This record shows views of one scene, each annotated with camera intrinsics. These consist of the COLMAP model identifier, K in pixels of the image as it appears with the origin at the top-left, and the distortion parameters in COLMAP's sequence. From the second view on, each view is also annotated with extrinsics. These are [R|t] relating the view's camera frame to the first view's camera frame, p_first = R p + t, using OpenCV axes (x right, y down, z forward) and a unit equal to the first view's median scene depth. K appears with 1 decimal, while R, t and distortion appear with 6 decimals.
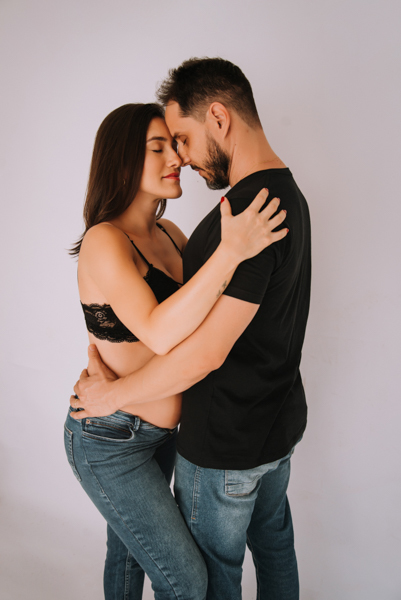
lens RADIAL K [[546.1, 0, 202.7], [0, 546.1, 298.8], [0, 0, 1]] dist [0.024752, 0.000000]
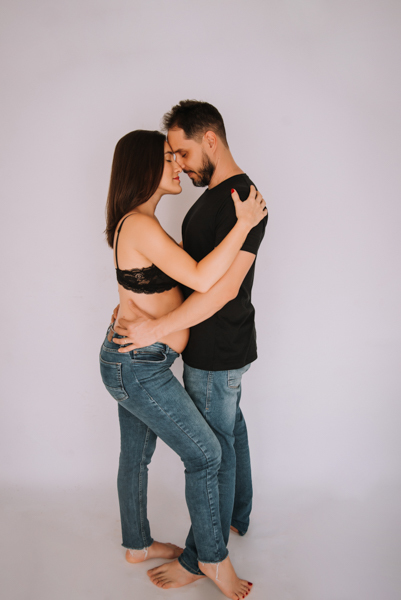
lens RADIAL K [[546.1, 0, 201.6], [0, 546.1, 296.2], [0, 0, 1]] dist [0.024752, 0.000000]
pose [[0.912443, -0.093260, 0.398435, -0.633411], [0.099495, 0.995025, 0.005050, 0.094939], [-0.396923, 0.035034, 0.917183, -0.385658]]
